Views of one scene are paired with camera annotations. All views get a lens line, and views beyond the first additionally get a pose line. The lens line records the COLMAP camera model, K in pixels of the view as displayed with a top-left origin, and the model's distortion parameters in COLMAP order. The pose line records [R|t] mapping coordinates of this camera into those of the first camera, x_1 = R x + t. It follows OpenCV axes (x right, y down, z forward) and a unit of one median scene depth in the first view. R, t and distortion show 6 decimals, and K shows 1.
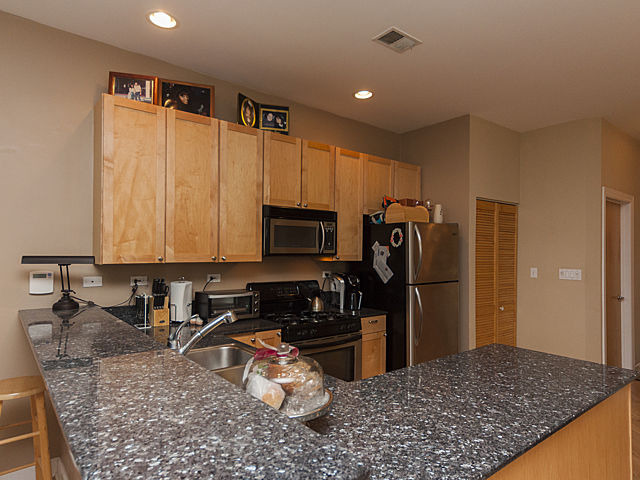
lens RADIAL K [[396.5, 0, 318.2], [0, 396.5, 244.9], [0, 0, 1]] dist [0.024188, 0.000066]
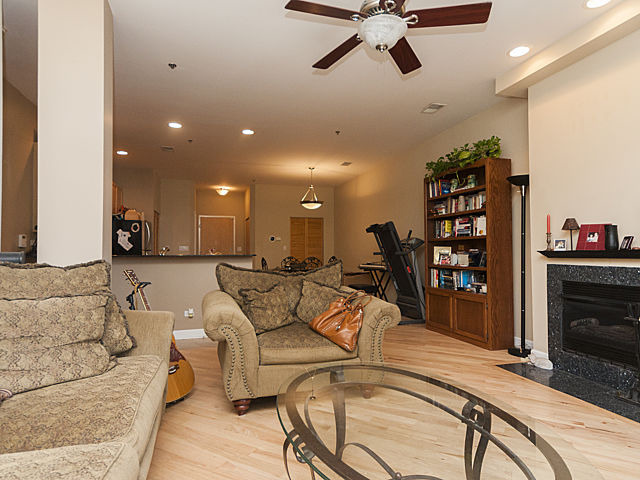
lens RADIAL K [[377.4, 0, 318.0], [0, 377.4, 243.5], [0, 0, 1]] dist [0.025681, 0.000446]
pose [[0.385168, 0.014509, 0.922732, -1.332765], [-0.005332, 0.999895, -0.013497, 0.091002], [-0.922831, 0.000278, 0.385205, -0.647703]]
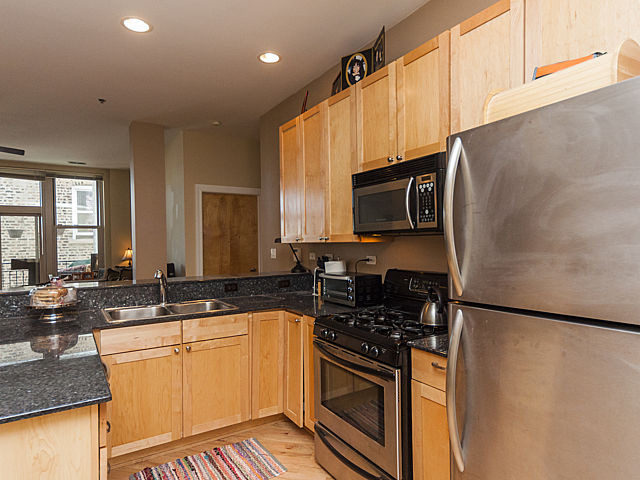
lens RADIAL K [[396.5, 0, 318.2], [0, 396.5, 244.9], [0, 0, 1]] dist [0.024188, 0.000066]
pose [[-0.122229, 0.001840, -0.992500, 0.671225], [0.030625, 0.999529, -0.001919, 0.045429], [0.992029, -0.030630, -0.122228, 0.977225]]
